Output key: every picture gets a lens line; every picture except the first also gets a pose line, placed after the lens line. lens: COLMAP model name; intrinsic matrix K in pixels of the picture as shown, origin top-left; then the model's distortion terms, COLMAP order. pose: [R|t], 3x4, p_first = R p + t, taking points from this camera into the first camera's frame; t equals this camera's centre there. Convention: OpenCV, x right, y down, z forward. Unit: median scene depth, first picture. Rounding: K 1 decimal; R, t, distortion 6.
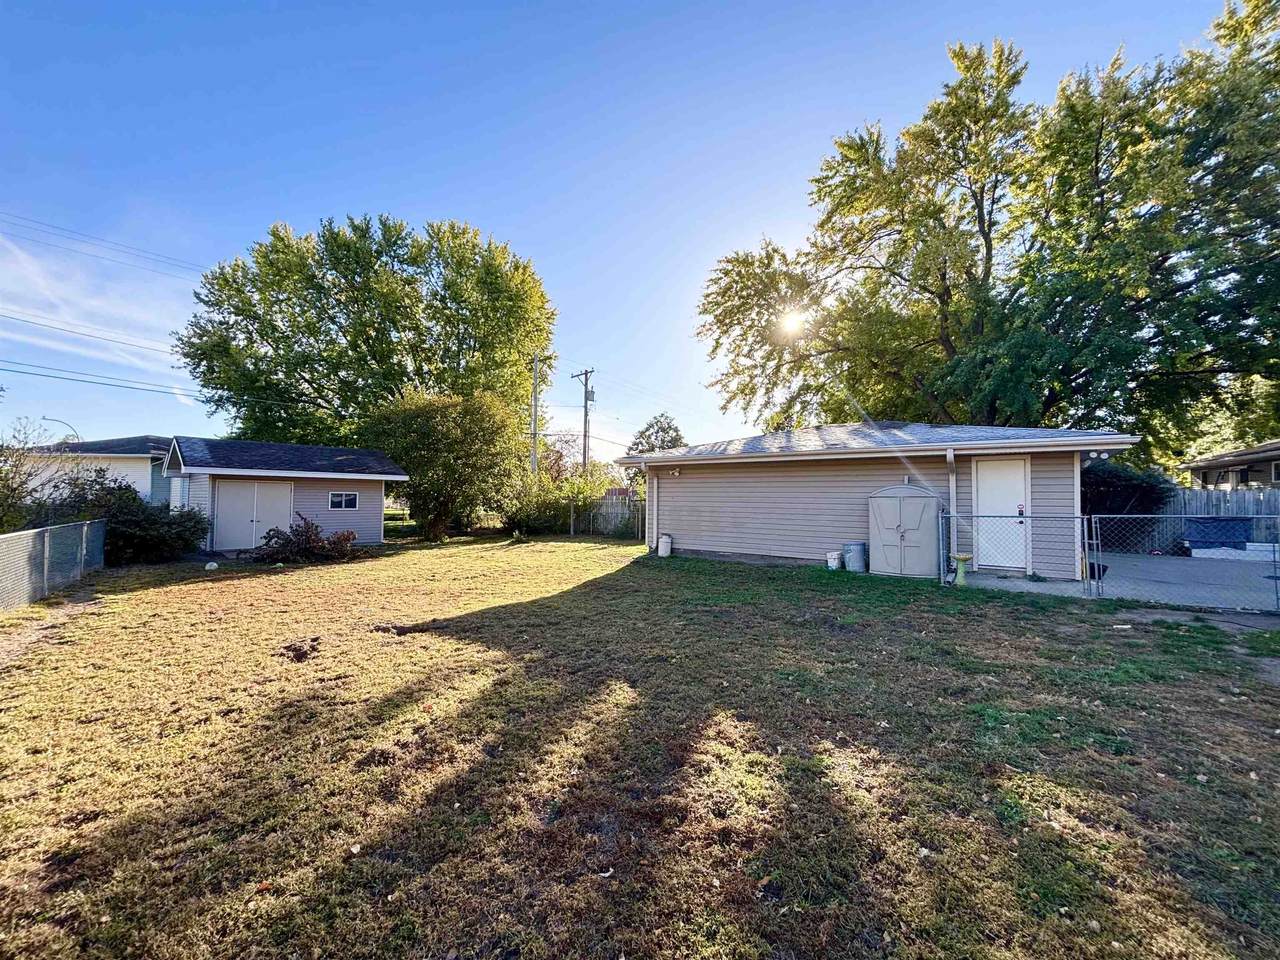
lens RADIAL K [[514.7, 0, 640.0], [0, 514.7, 480.0], [0, 0, 1]] dist [-0.000717, -0.000644]
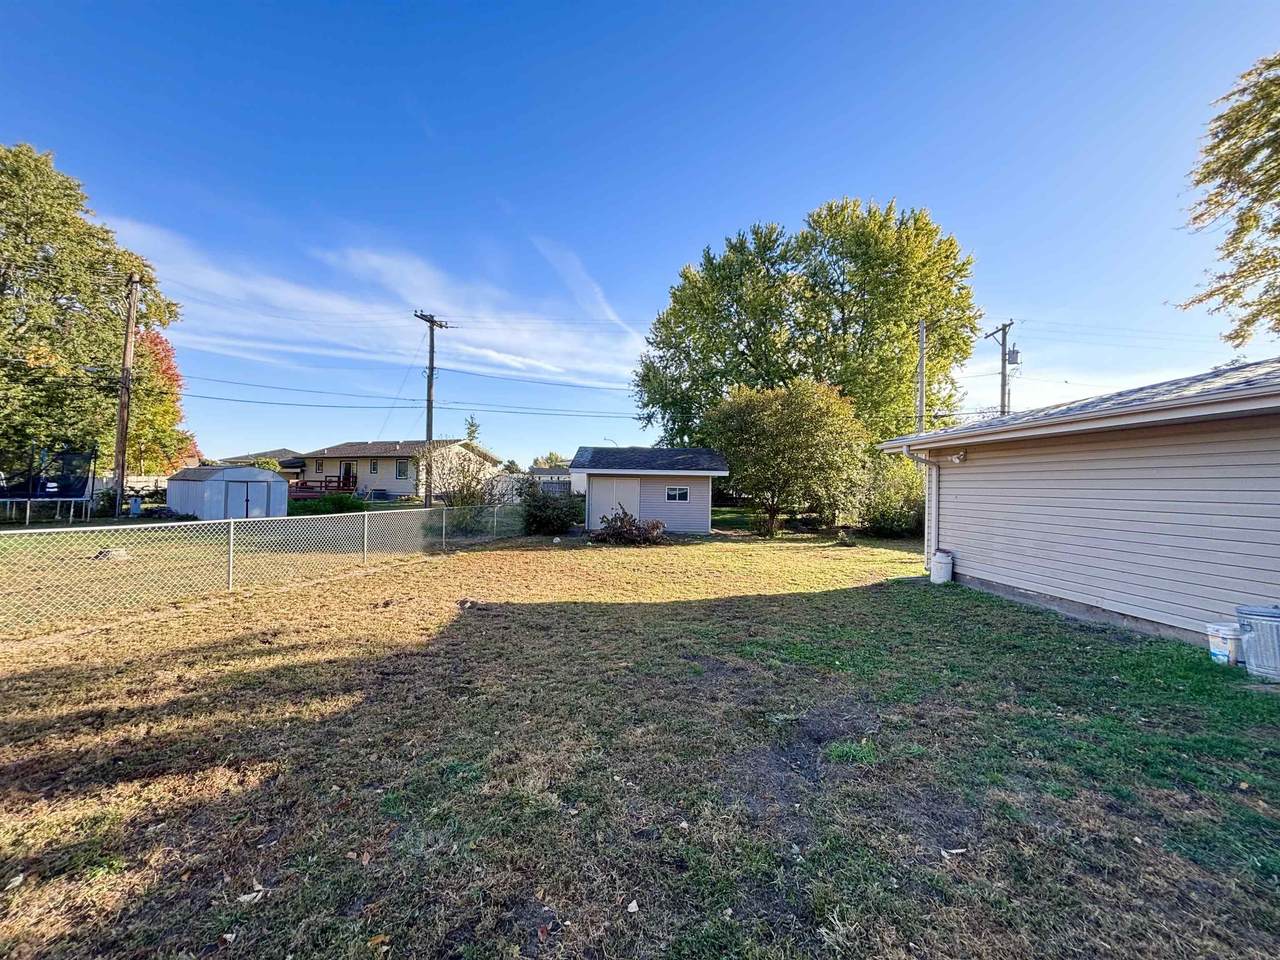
lens RADIAL K [[514.7, 0, 640.0], [0, 514.7, 480.0], [0, 0, 1]] dist [-0.000717, -0.000644]
pose [[0.632462, -0.007497, -0.774555, 0.189772], [0.016162, 0.999863, 0.003519, 0.002669], [0.774423, -0.014744, 0.632496, 0.156580]]
